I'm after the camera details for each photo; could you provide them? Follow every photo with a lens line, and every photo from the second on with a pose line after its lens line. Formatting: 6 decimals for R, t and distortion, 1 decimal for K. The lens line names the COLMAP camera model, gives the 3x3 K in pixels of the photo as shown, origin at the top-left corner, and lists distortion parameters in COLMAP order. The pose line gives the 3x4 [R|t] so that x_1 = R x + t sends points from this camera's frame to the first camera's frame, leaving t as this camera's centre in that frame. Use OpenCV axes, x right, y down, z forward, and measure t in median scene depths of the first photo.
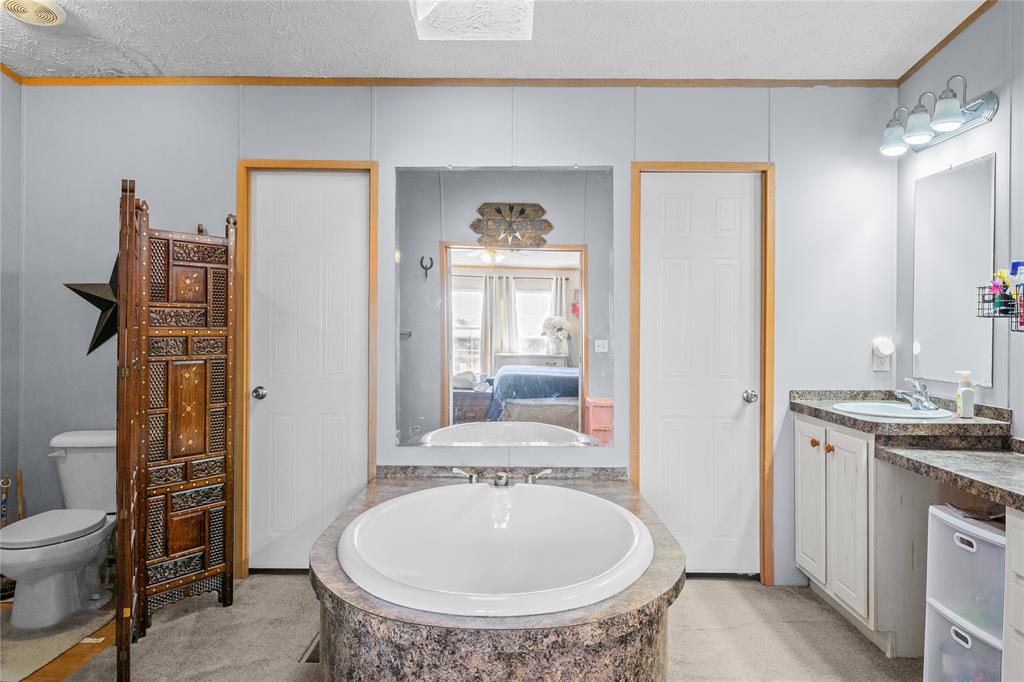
lens RADIAL K [[753.1, 0, 511.4], [0, 753.1, 351.5], [0, 0, 1]] dist [0.005846, 0.001734]
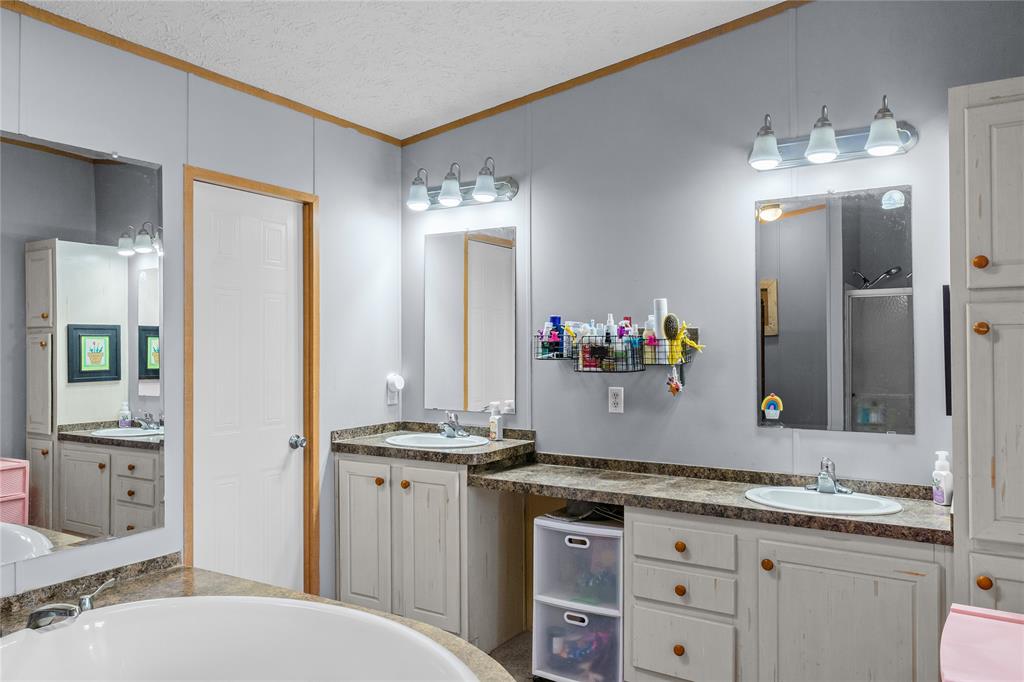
lens RADIAL K [[753.1, 0, 511.4], [0, 753.1, 351.5], [0, 0, 1]] dist [0.005846, 0.001734]
pose [[0.500865, -0.013344, 0.865423, -0.408055], [0.029098, 0.999576, -0.001428, -0.049653], [-0.865036, 0.025898, 0.501040, 0.350839]]
